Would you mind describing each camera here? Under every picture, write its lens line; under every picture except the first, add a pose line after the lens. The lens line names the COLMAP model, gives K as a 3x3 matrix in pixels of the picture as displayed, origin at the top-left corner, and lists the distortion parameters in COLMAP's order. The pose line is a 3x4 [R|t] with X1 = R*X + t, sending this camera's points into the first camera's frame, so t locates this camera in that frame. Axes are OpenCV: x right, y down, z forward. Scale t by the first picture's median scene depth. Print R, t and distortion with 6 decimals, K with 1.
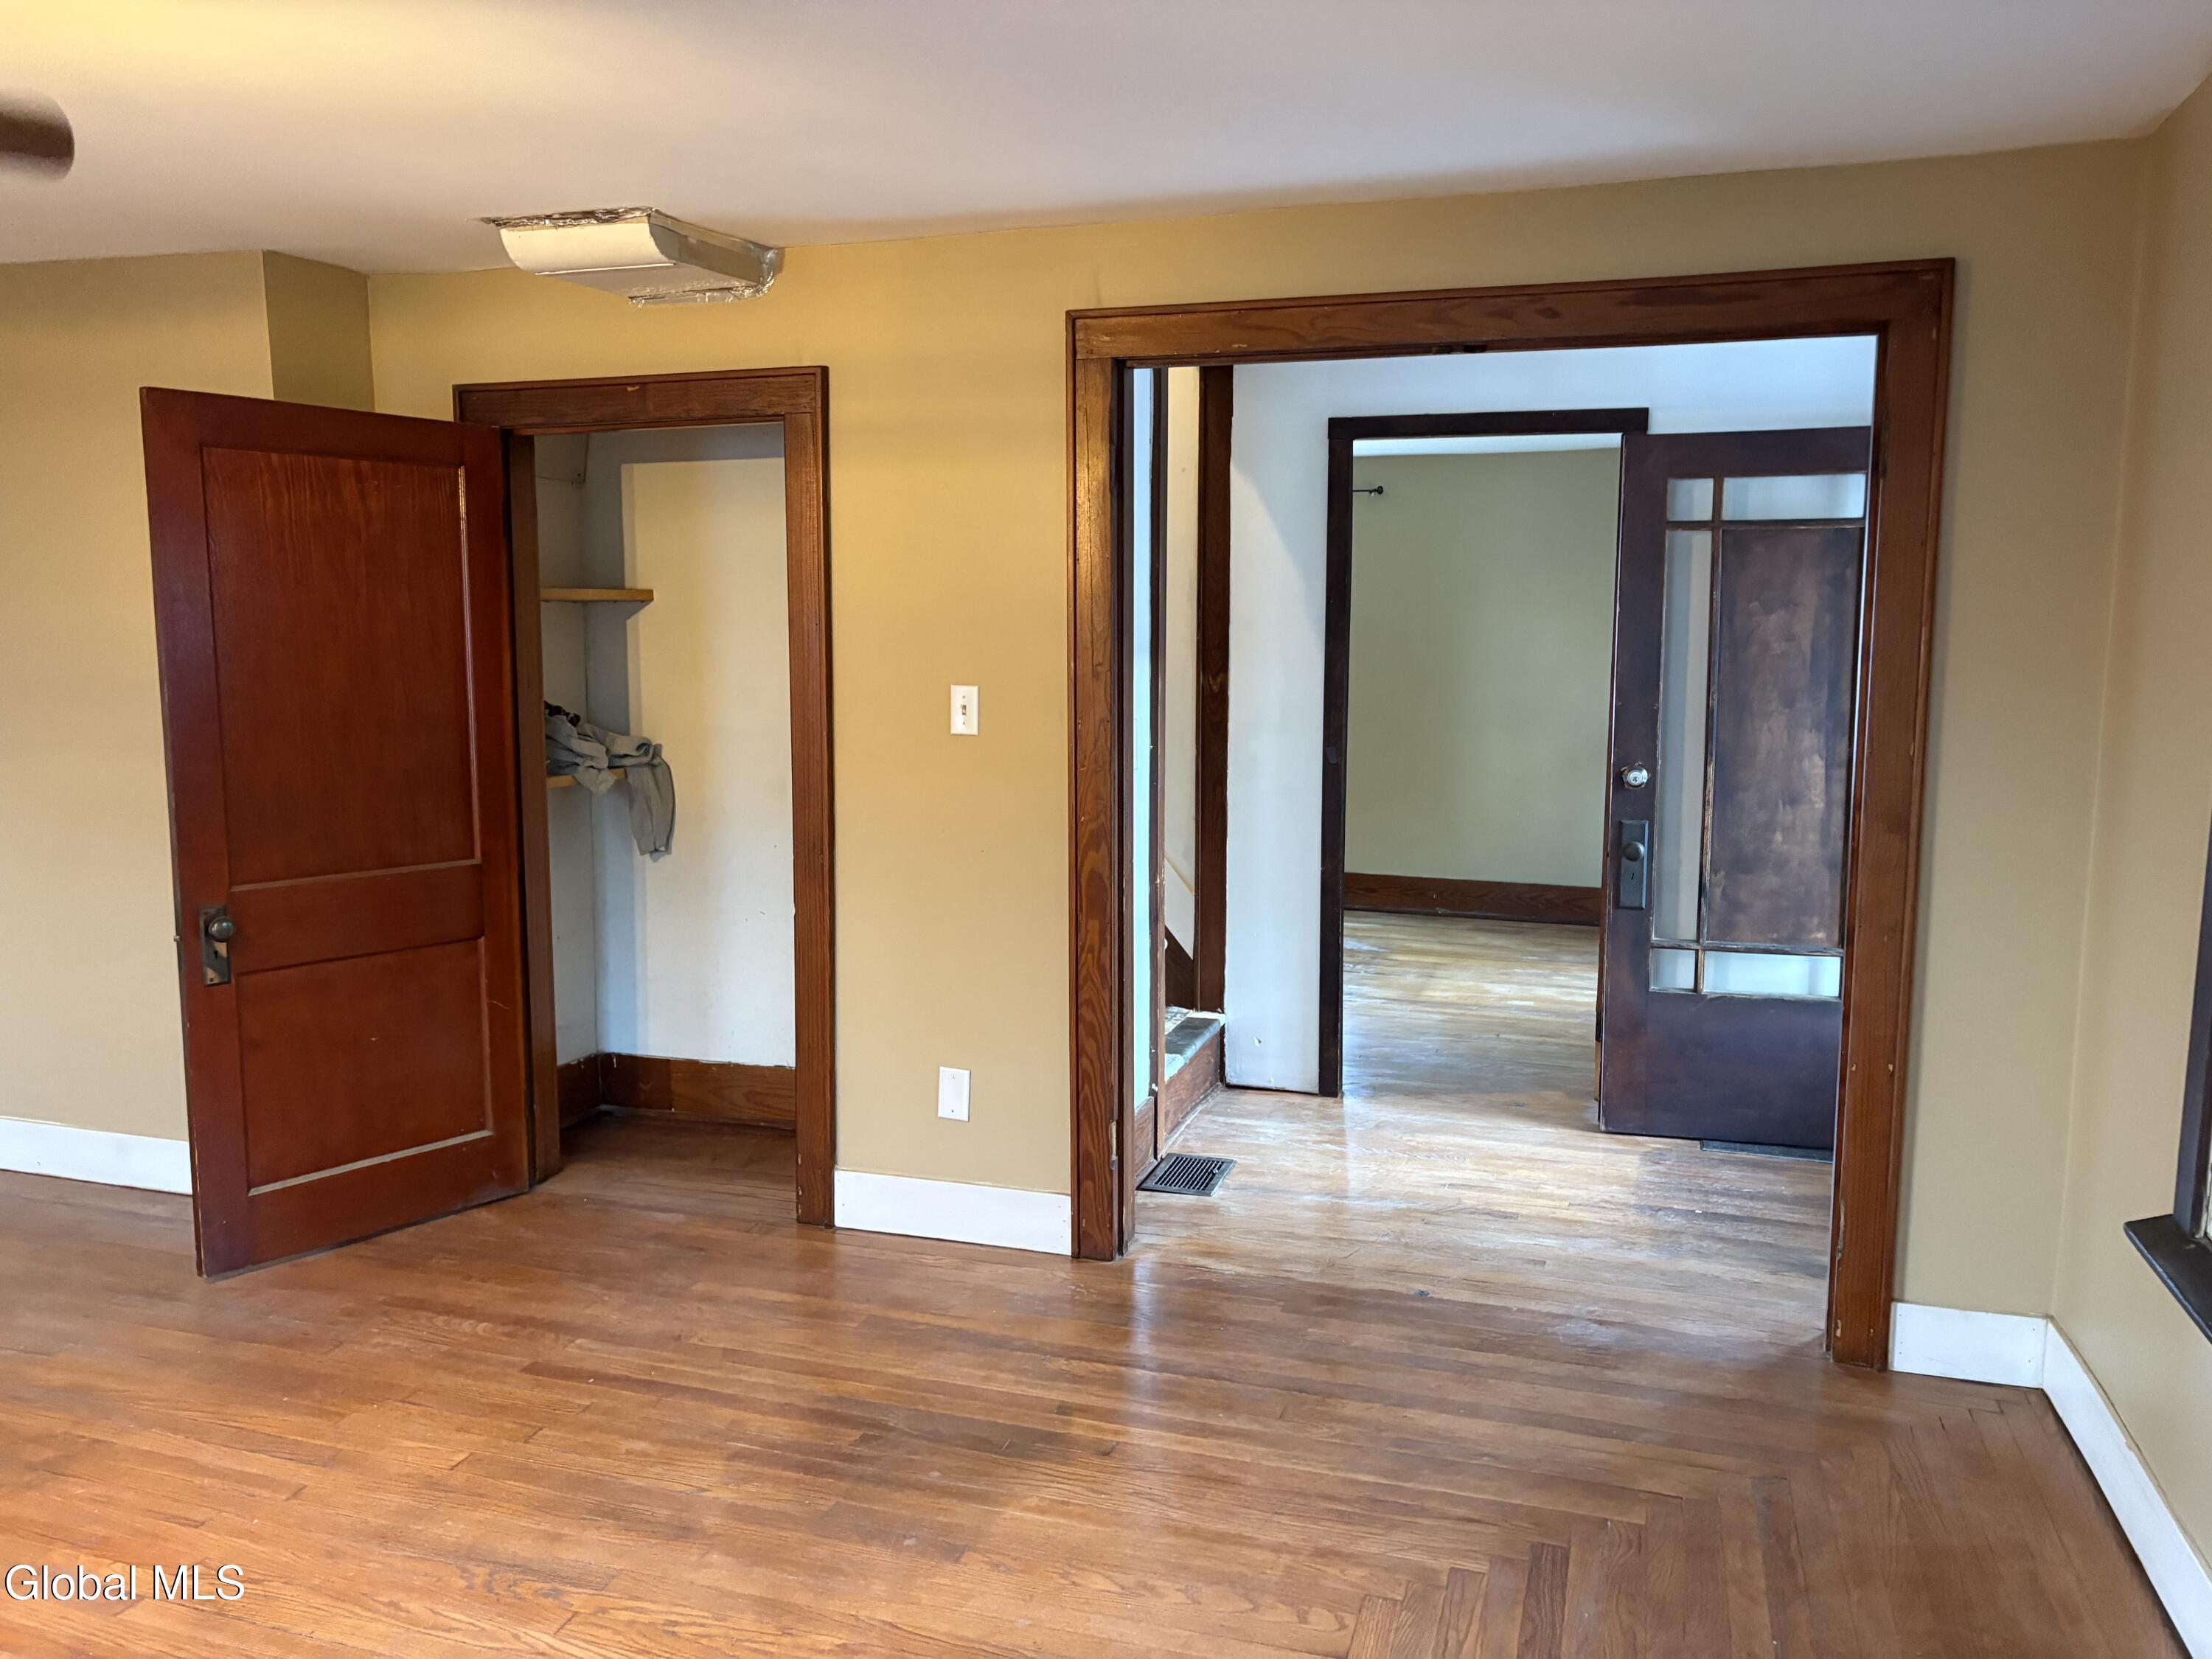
lens RADIAL K [[1683.3, 0, 1077.4], [0, 1683.3, 824.5], [0, 0, 1]] dist [0.084078, -0.118725]
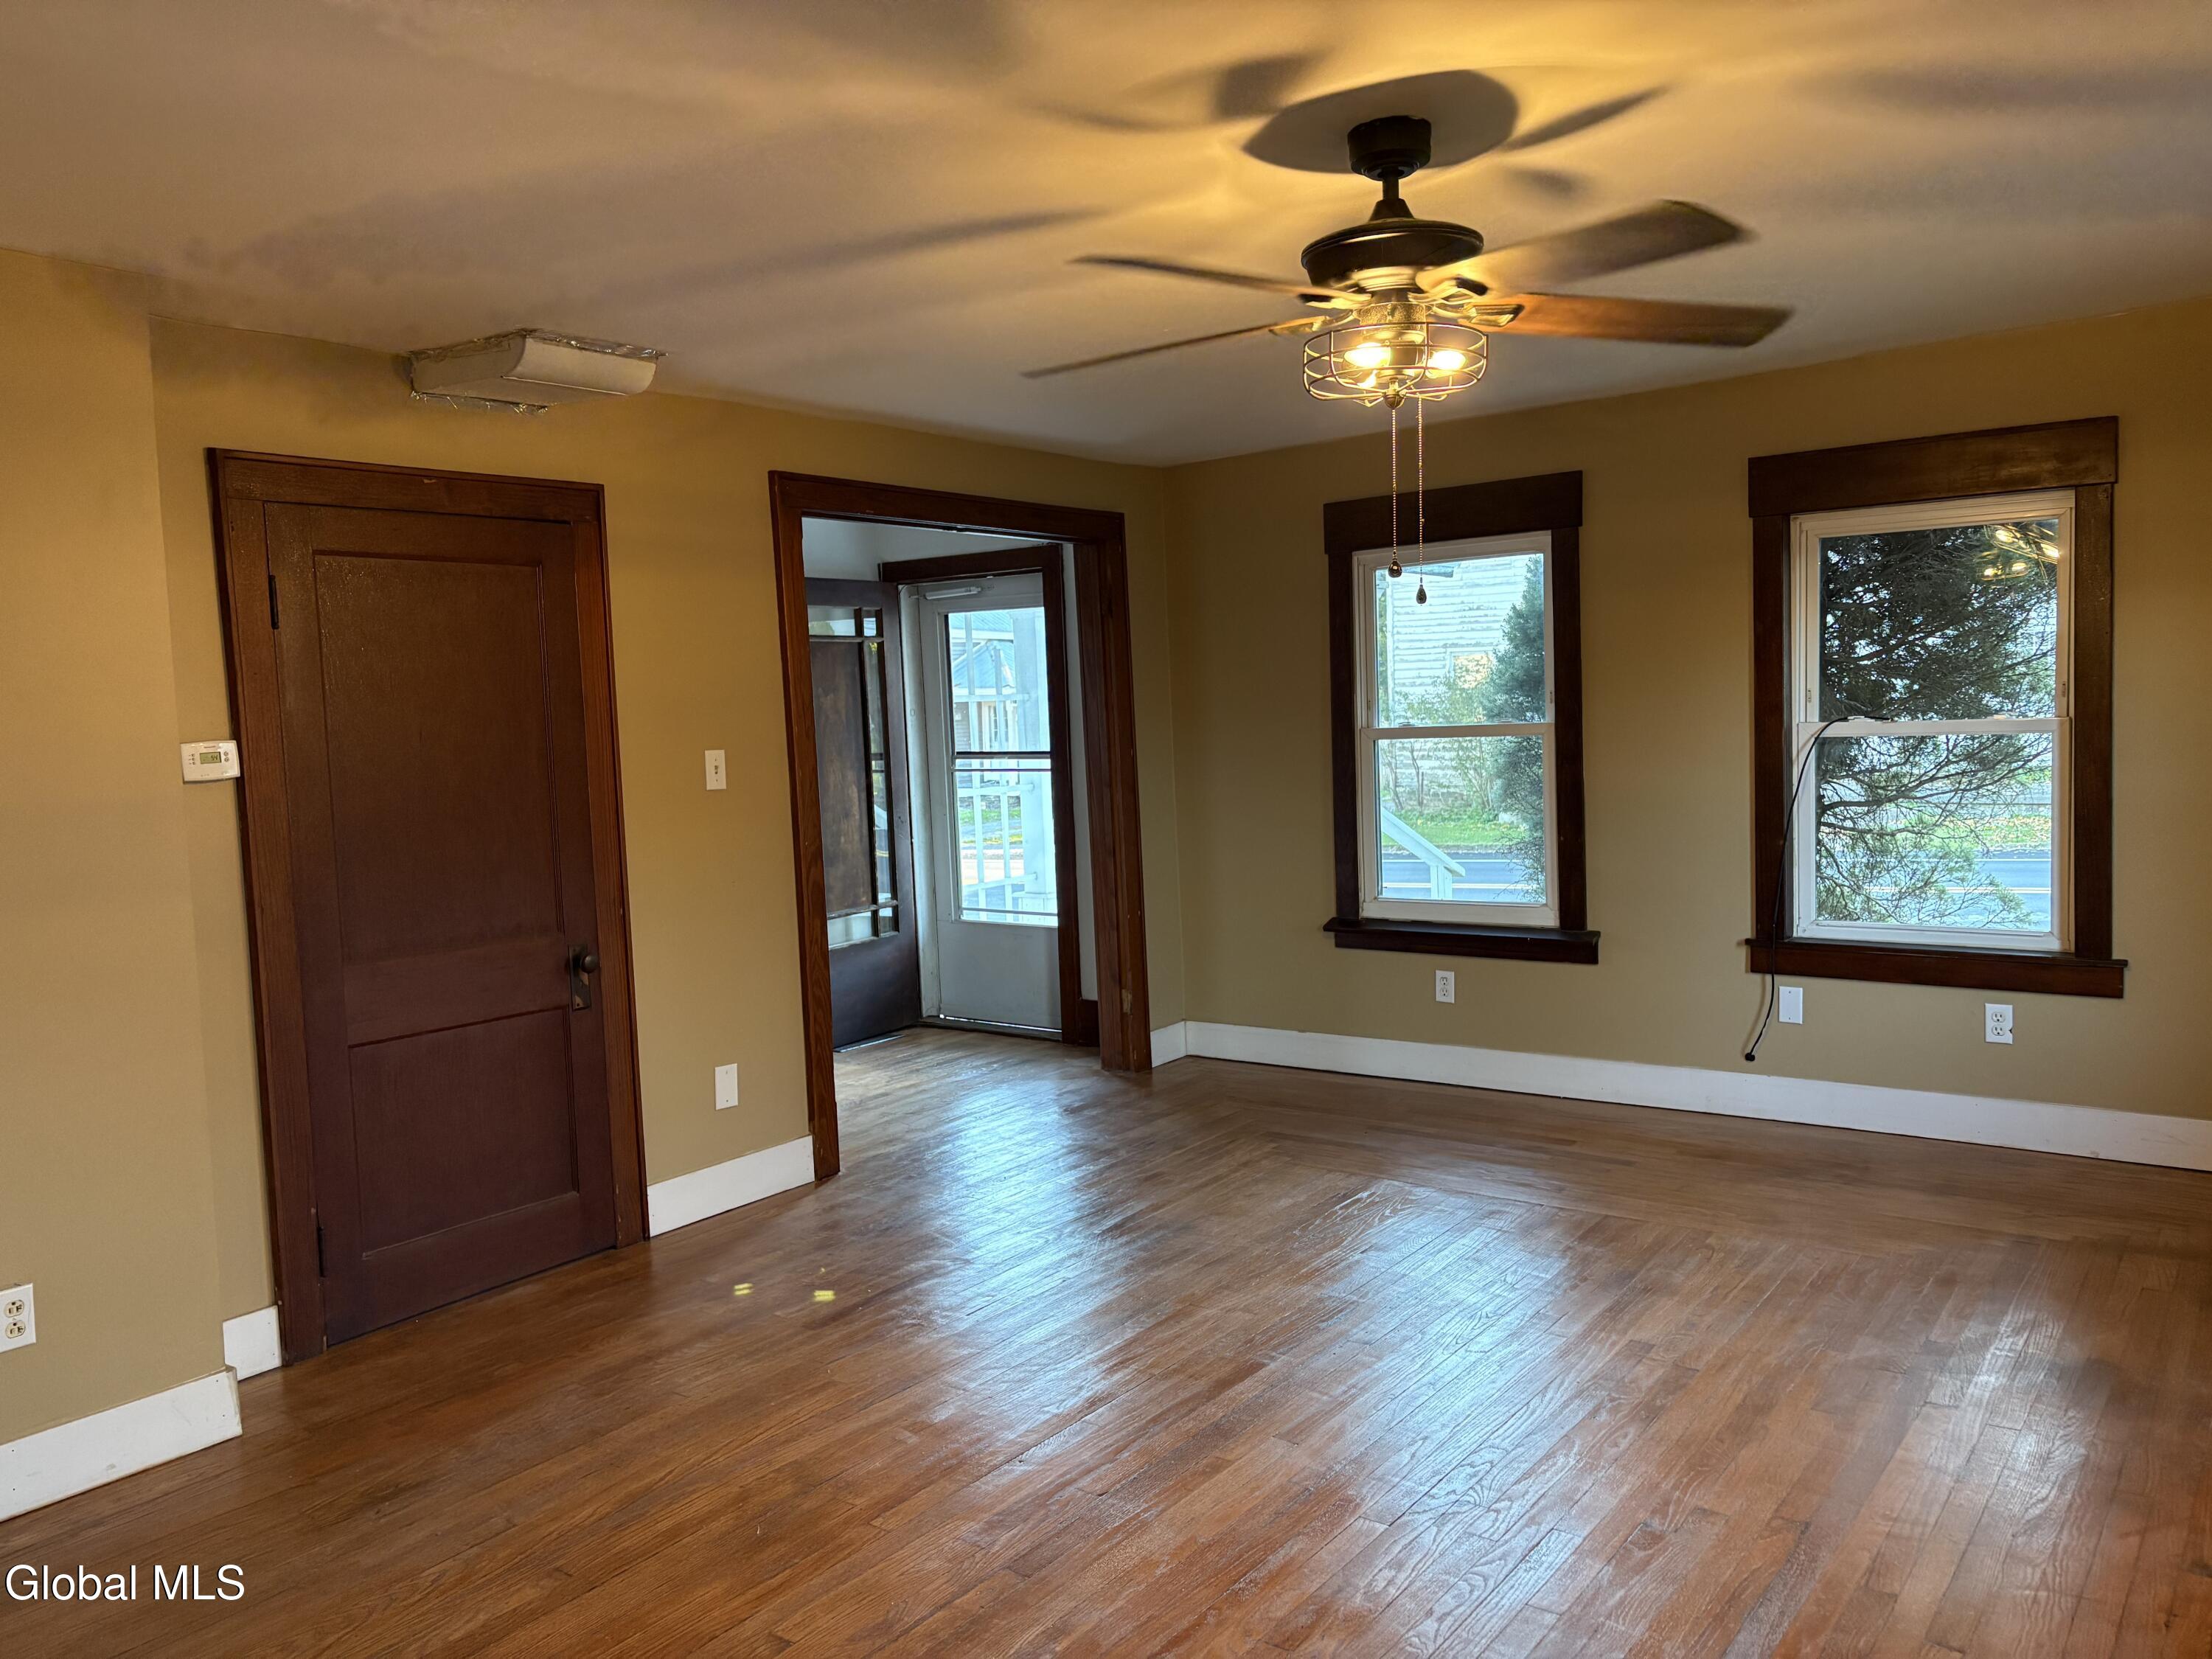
lens RADIAL K [[1683.3, 0, 1077.4], [0, 1683.3, 824.5], [0, 0, 1]] dist [0.084078, -0.118725]
pose [[0.337765, -0.086578, 0.937240, -1.147877], [0.166312, 0.985582, 0.031108, -0.022660], [-0.926420, 0.145367, 0.347295, 0.326892]]
